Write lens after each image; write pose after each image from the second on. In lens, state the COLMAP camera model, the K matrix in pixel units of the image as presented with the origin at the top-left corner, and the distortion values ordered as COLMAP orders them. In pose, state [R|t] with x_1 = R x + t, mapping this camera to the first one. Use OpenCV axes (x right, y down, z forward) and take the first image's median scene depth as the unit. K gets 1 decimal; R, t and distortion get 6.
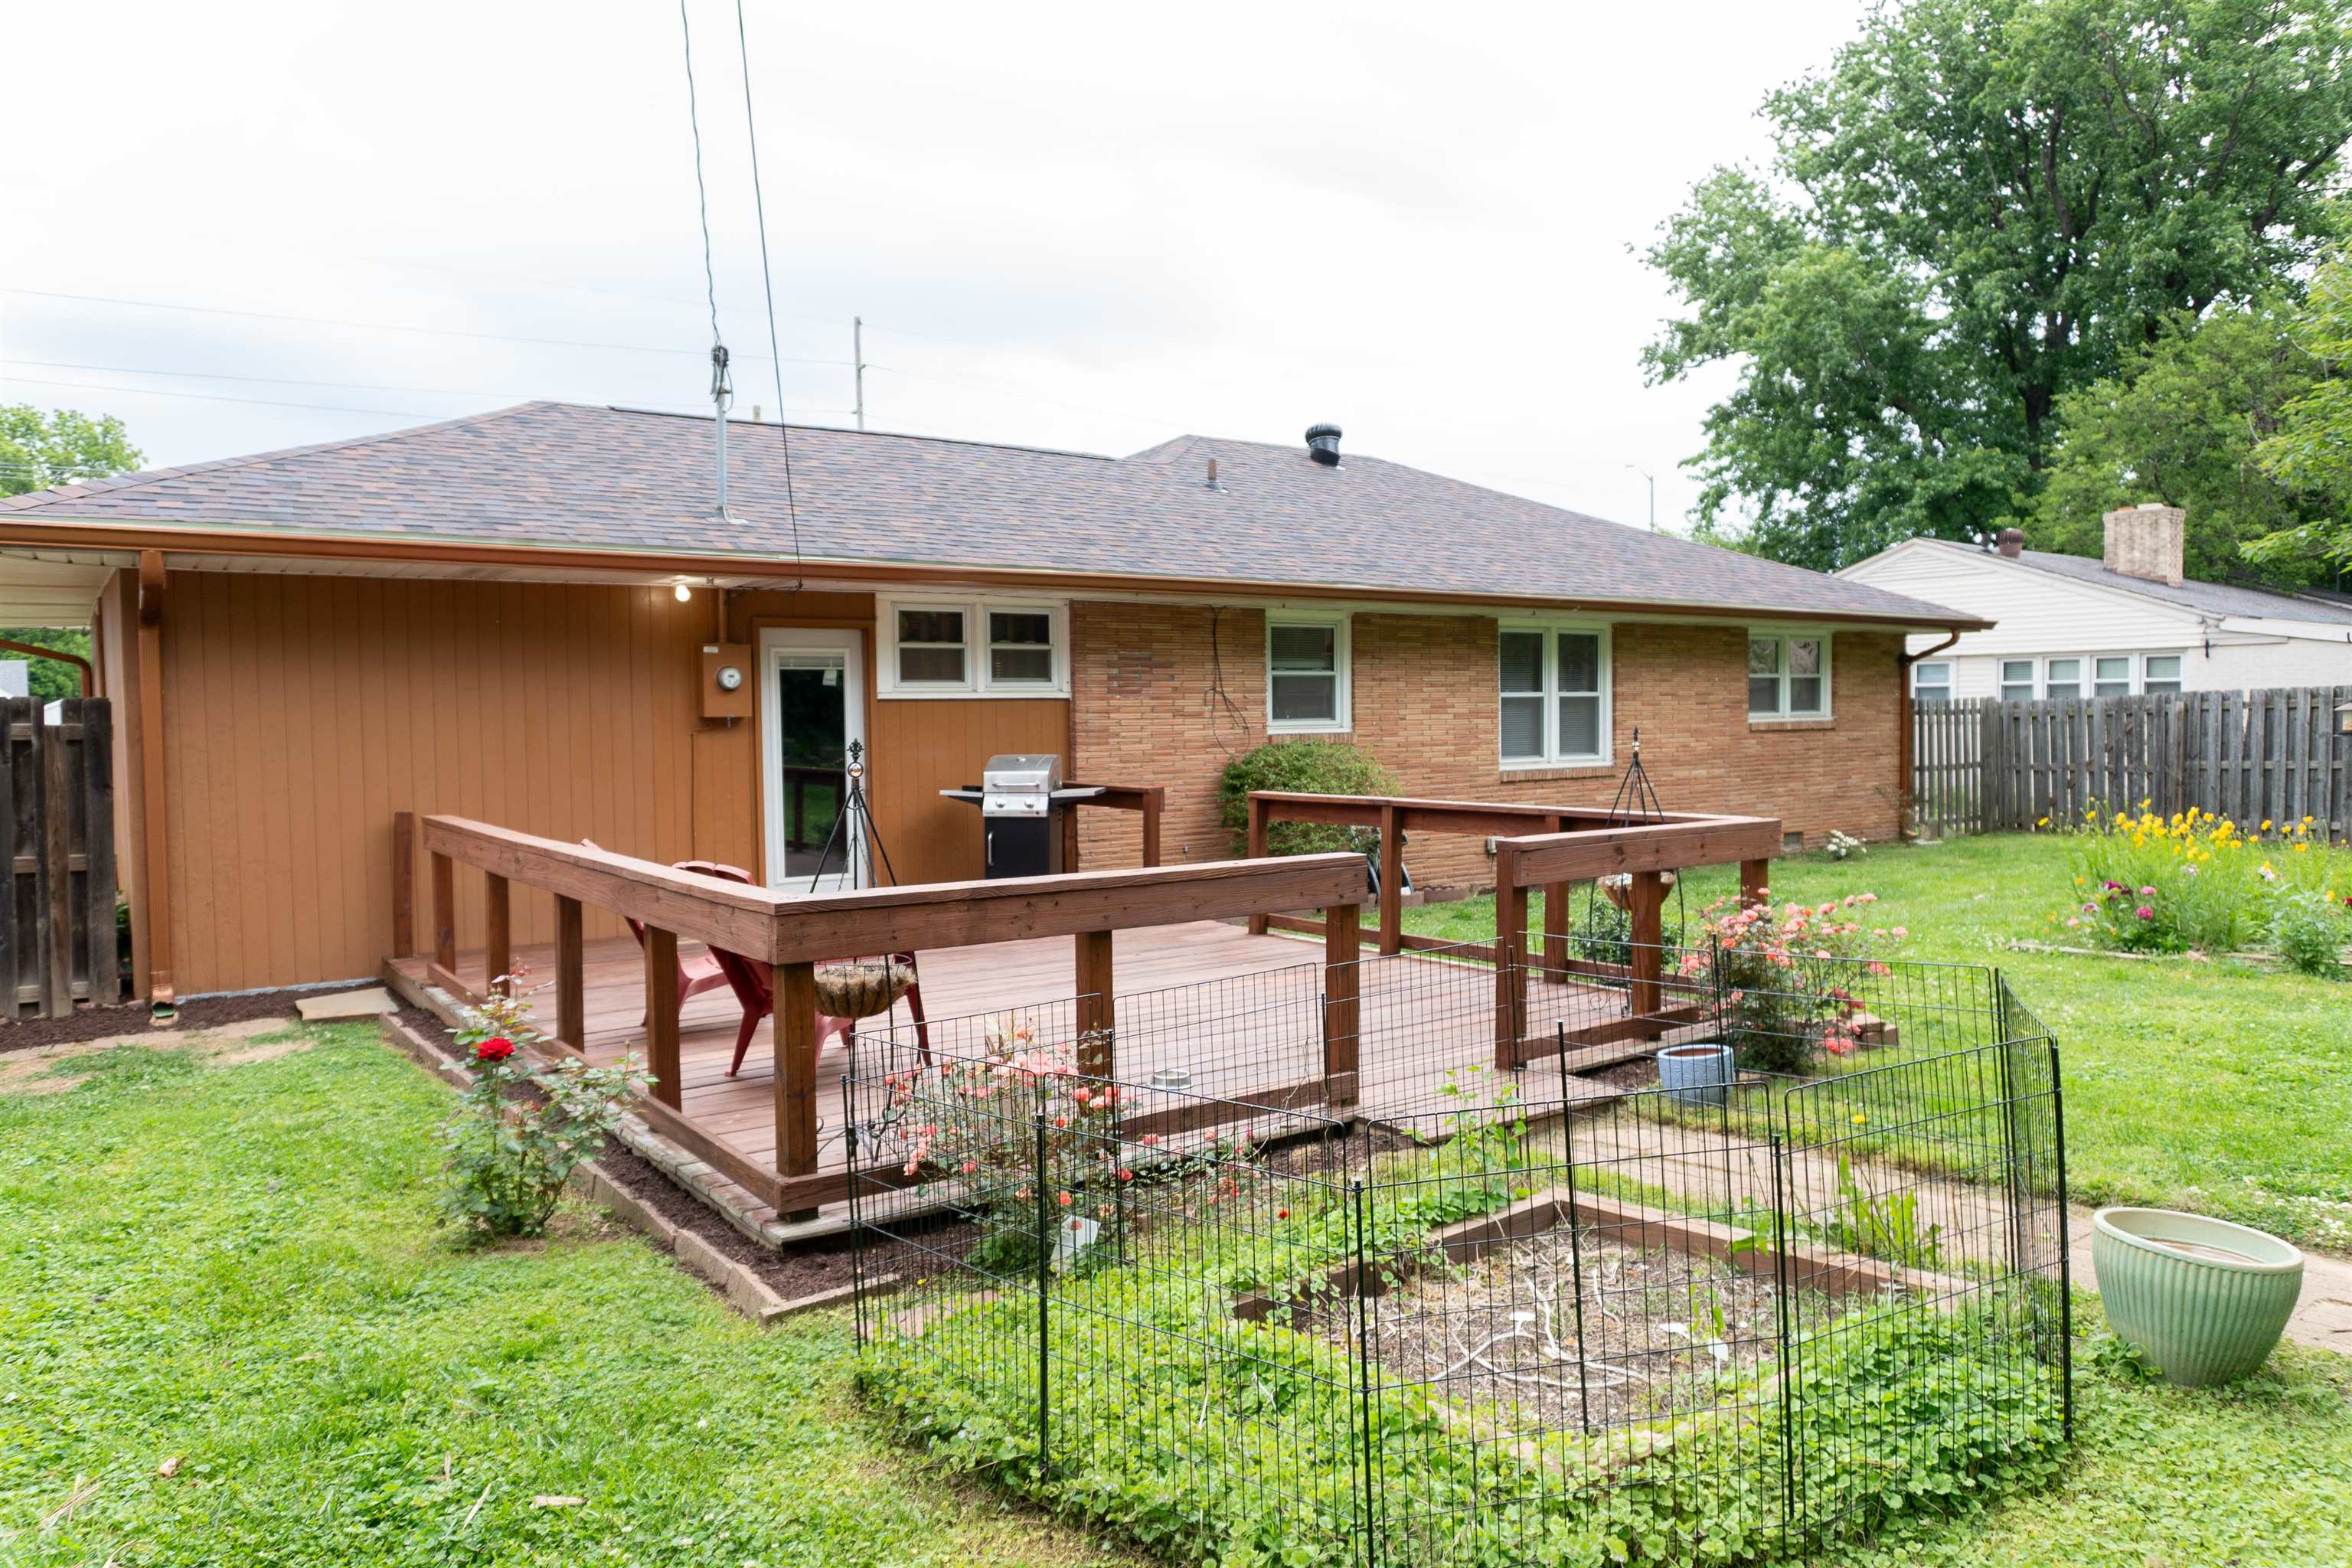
lens RADIAL K [[1593.5, 0, 1182.4], [0, 1593.5, 789.9], [0, 0, 1]] dist [-0.014427, -0.002106]
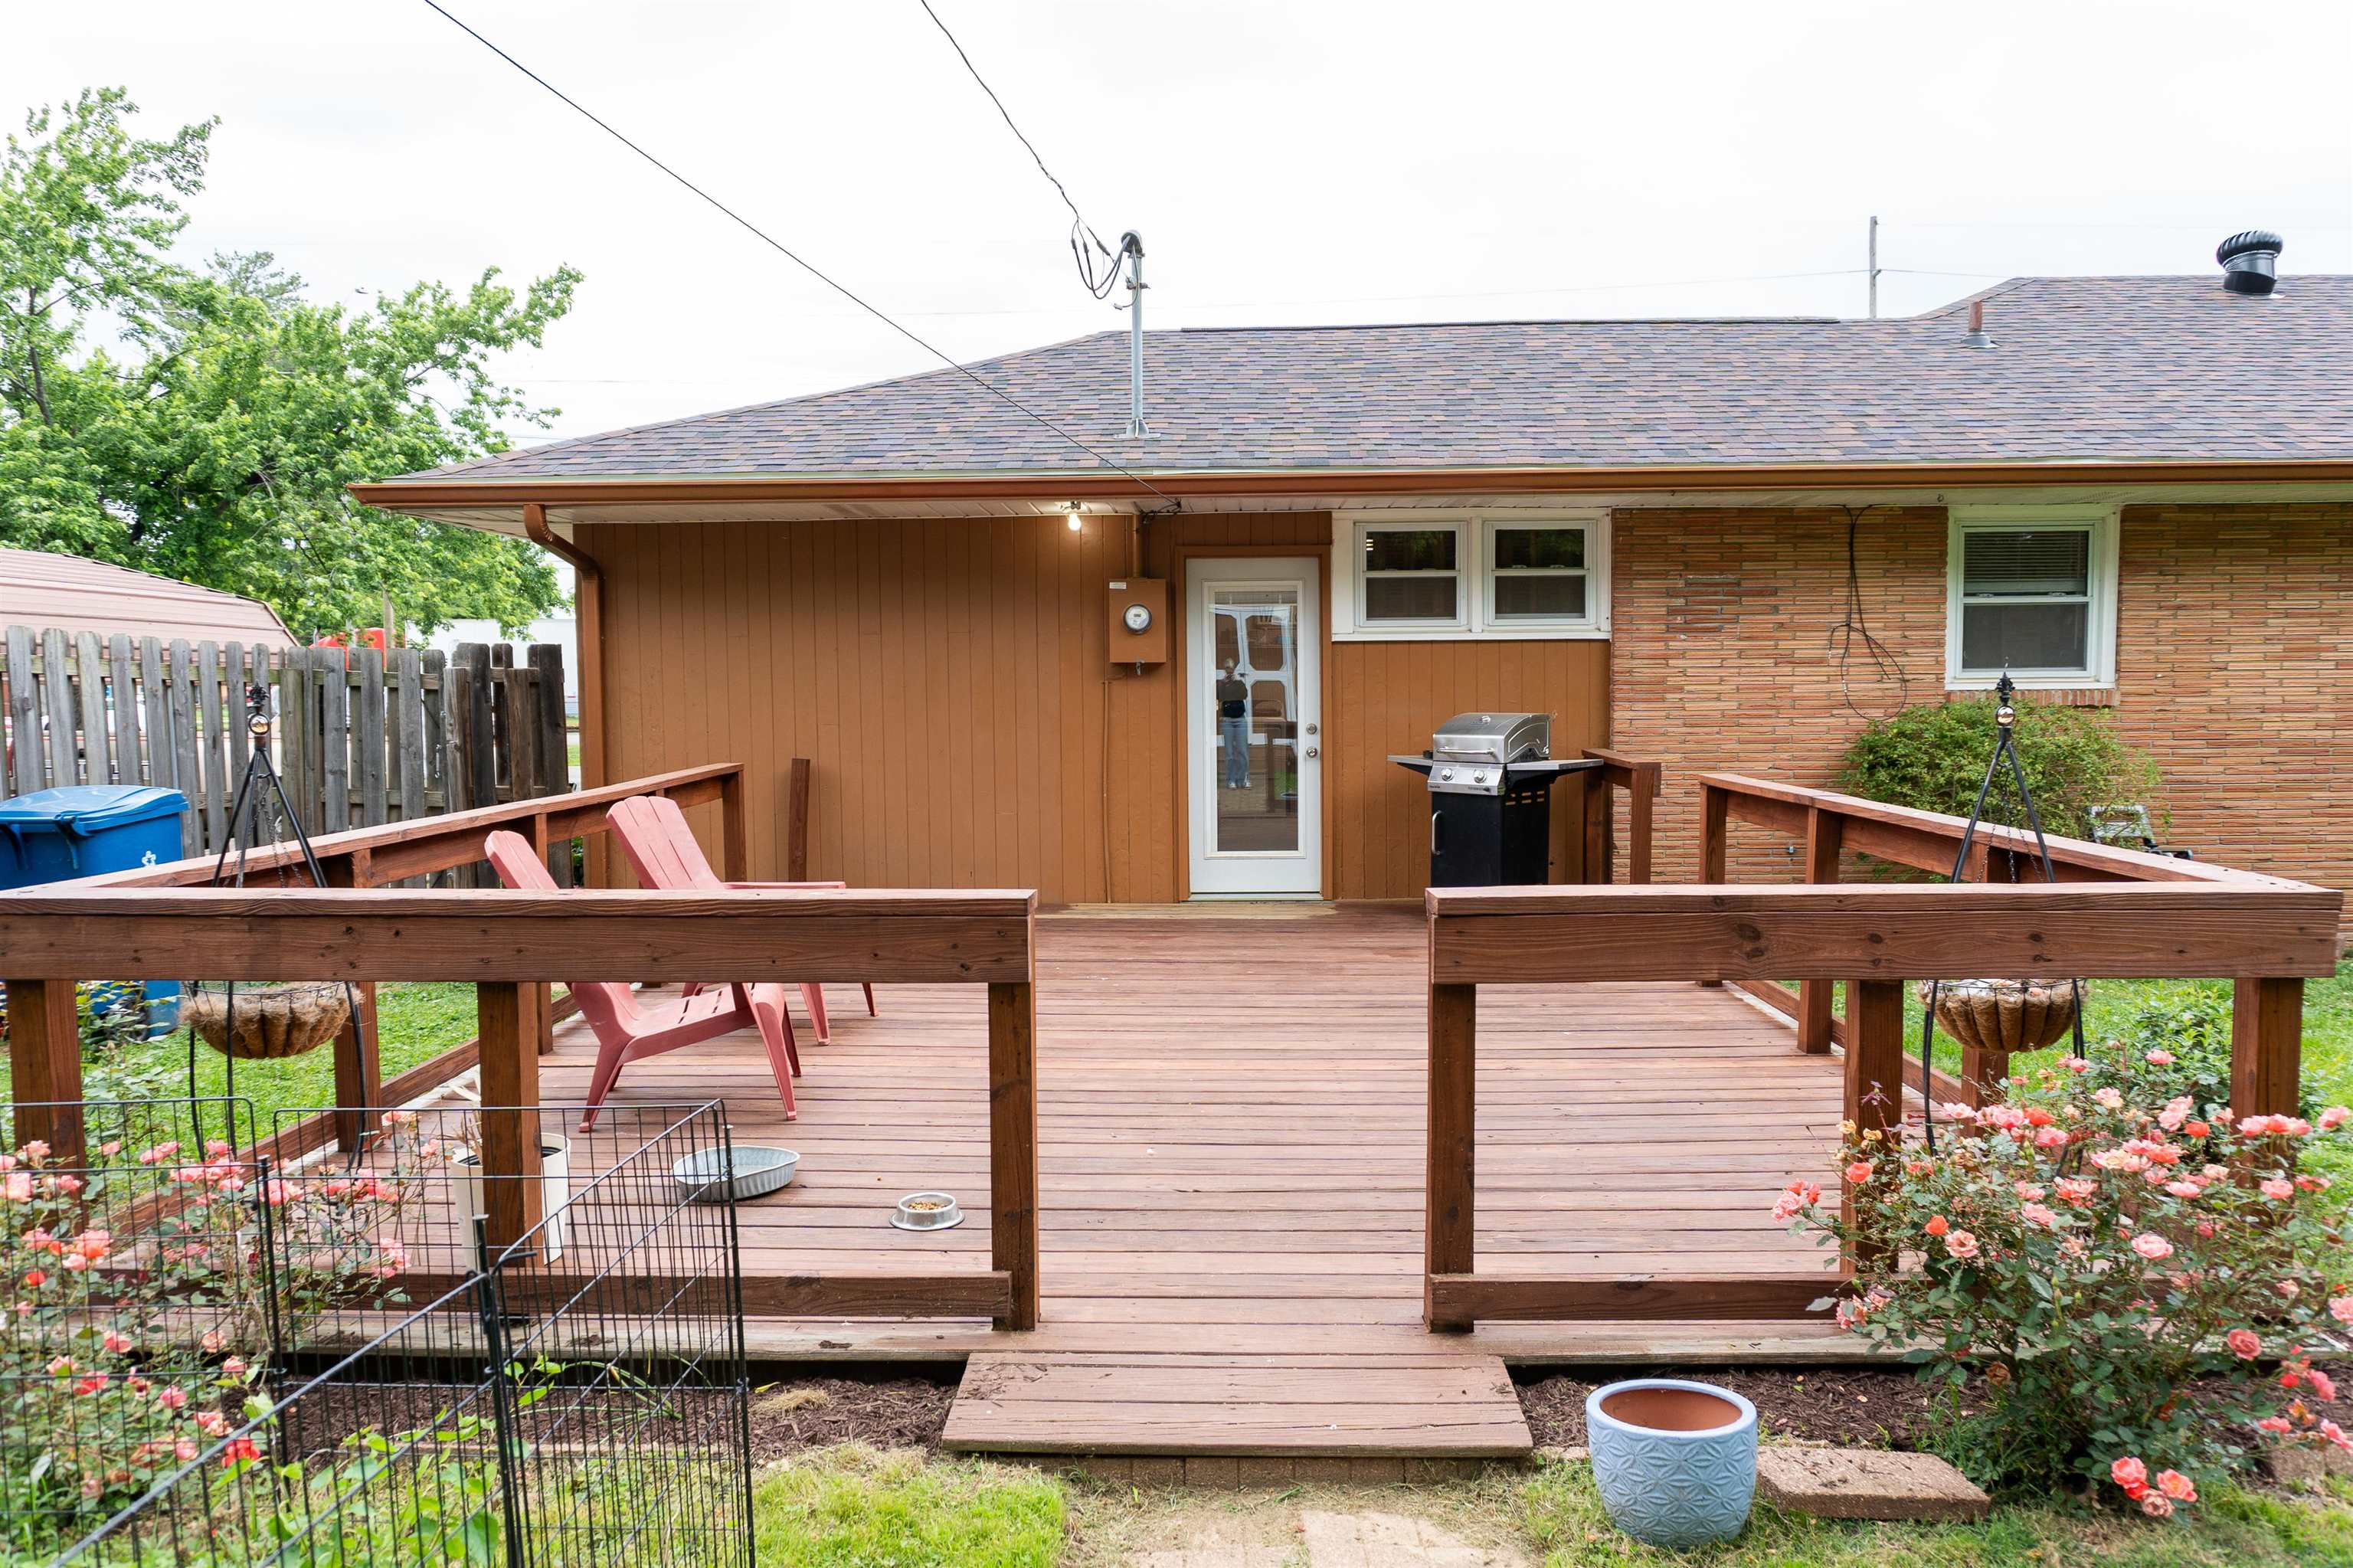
lens RADIAL K [[1592.5, 0, 1179.0], [0, 1592.5, 789.9], [0, 0, 1]] dist [-0.012474, -0.003438]
pose [[0.783778, 0.048872, -0.619115, 0.290234], [-0.030587, 0.998727, 0.040116, -0.012542], [0.620287, -0.012505, 0.784275, 0.346668]]
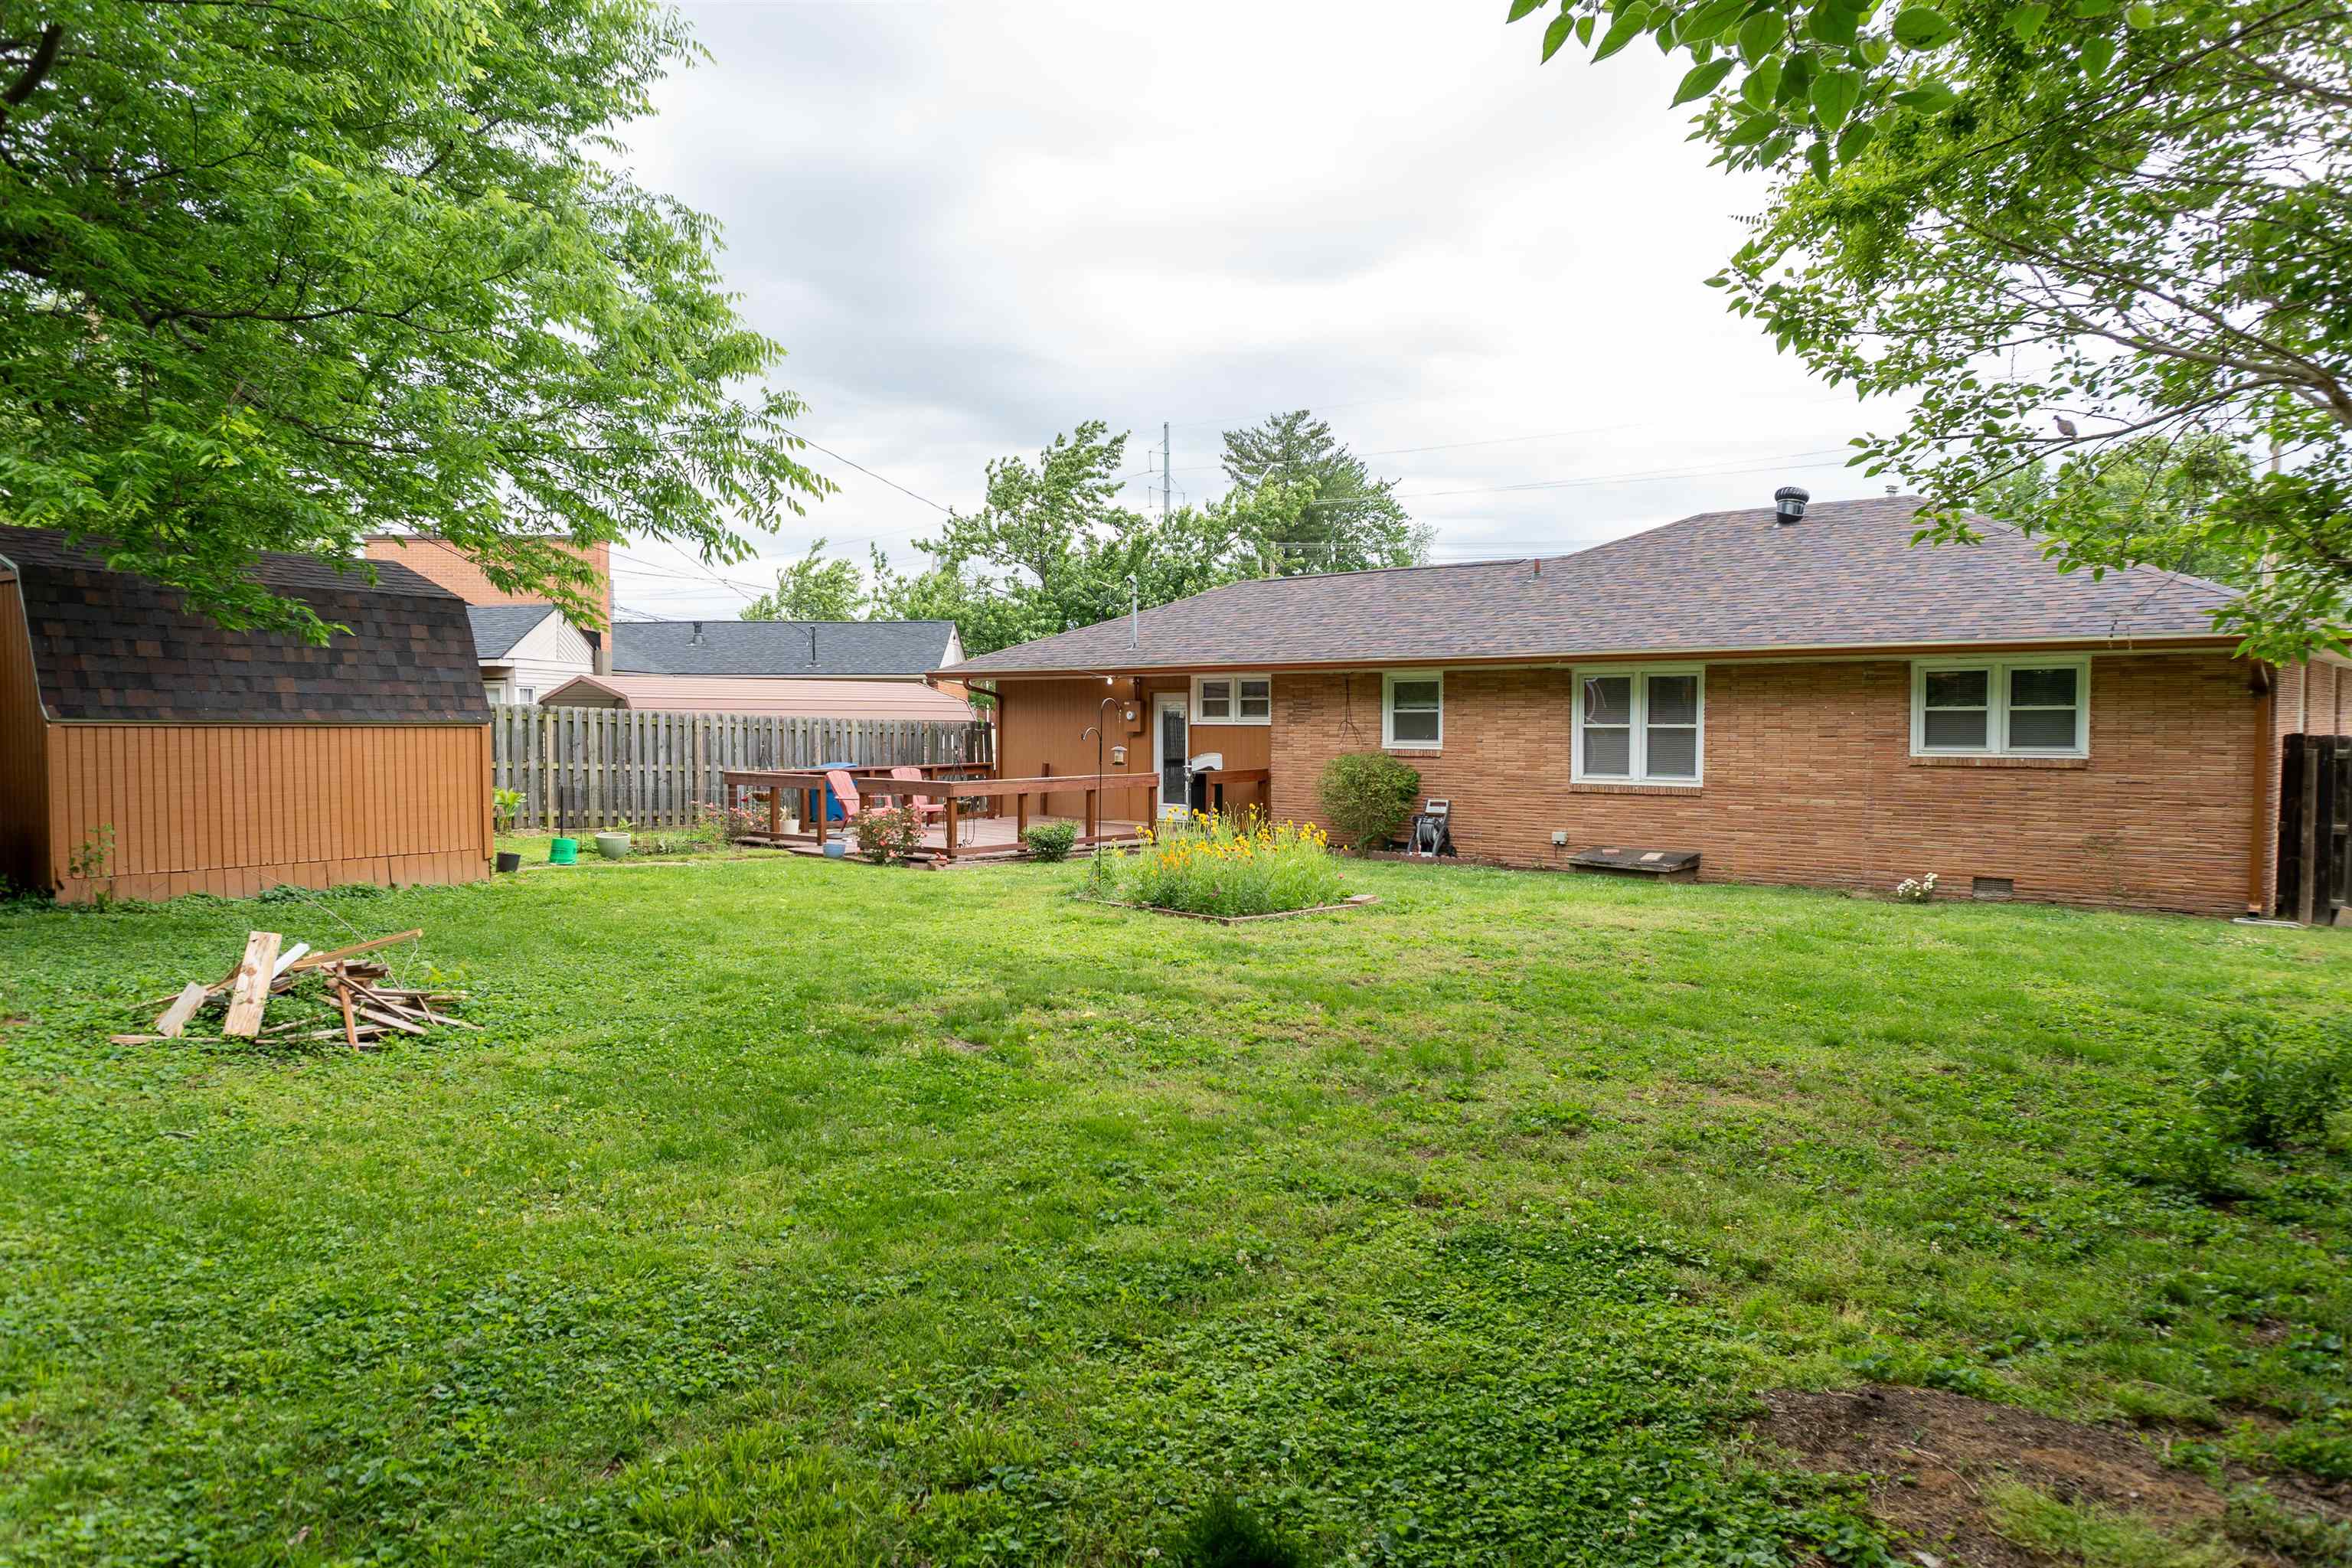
lens RADIAL K [[1591.8, 0, 1178.5], [0, 1591.8, 789.9], [0, 0, 1]] dist [-0.012474, -0.003438]
pose [[0.268335, 0.023267, -0.963045, 2.102345], [-0.090037, 0.995938, -0.001025, 0.038234], [0.959109, 0.086985, 0.269340, 0.472782]]
